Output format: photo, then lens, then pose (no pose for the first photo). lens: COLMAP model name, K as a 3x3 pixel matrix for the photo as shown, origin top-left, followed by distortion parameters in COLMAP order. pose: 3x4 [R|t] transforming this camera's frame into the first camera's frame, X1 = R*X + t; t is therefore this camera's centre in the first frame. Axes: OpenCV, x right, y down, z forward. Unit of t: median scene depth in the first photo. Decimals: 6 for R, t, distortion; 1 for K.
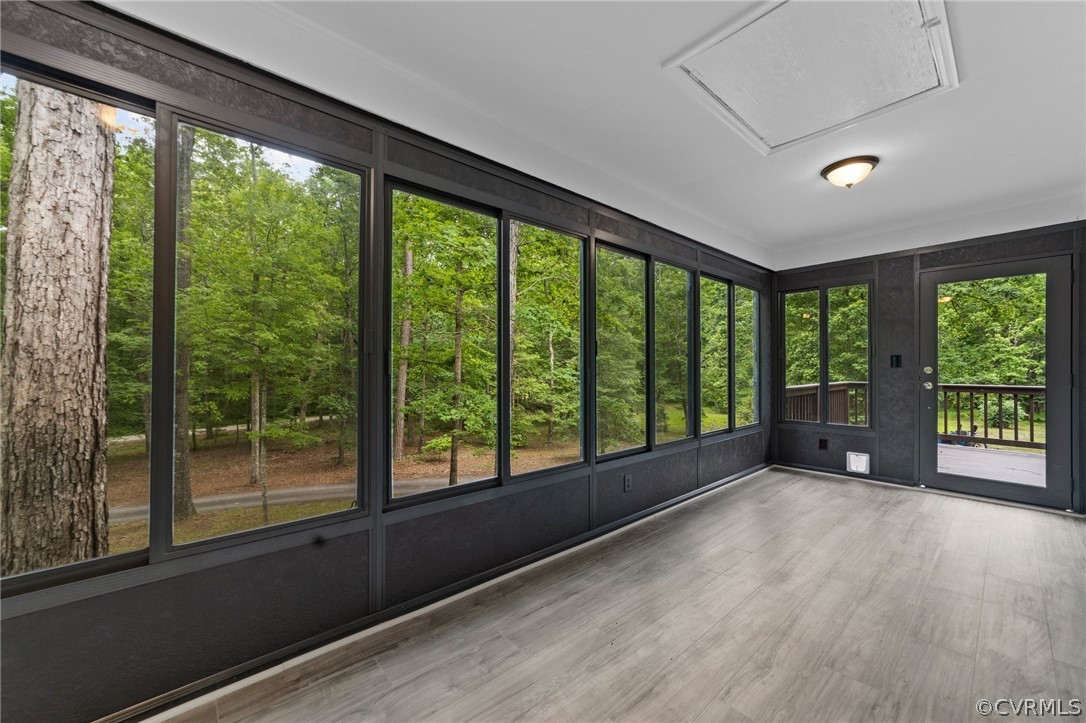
lens RADIAL K [[419.5, 0, 542.8], [0, 419.5, 364.6], [0, 0, 1]] dist [-0.006990, 0.002346]
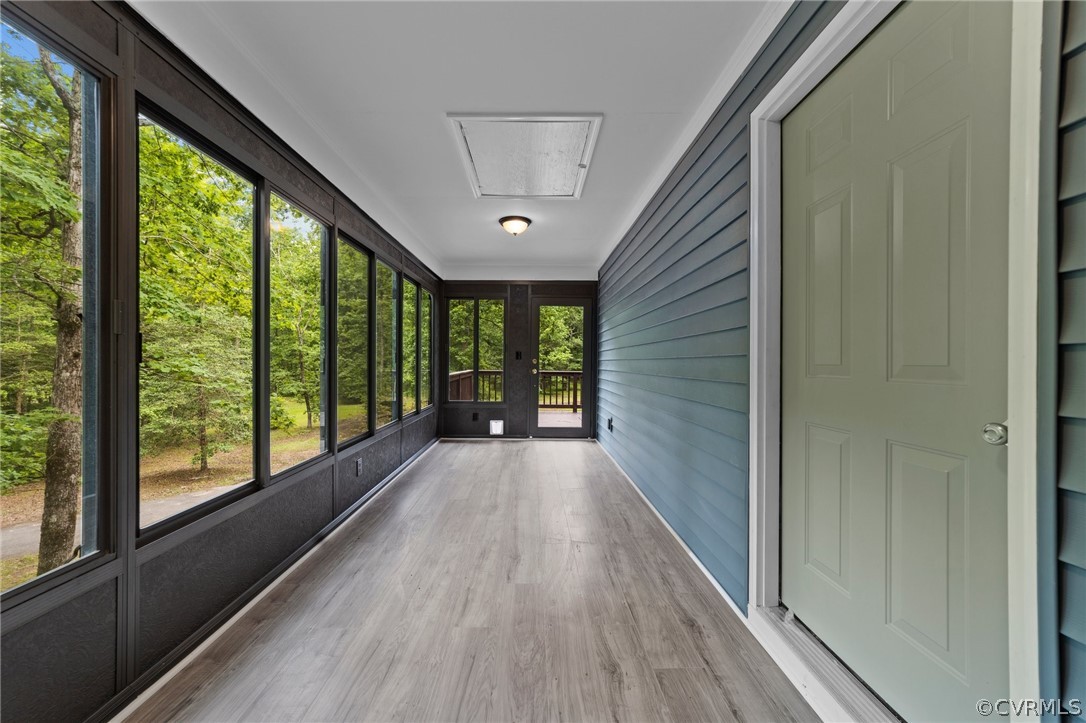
lens RADIAL K [[419.5, 0, 537.9], [0, 419.5, 362.1], [0, 0, 1]] dist [-0.006990, 0.002346]
pose [[0.647795, 0.002707, 0.761810, -0.307910], [-0.014769, 0.999850, 0.009006, 0.002547], [-0.761671, -0.017085, 0.647738, -0.013006]]
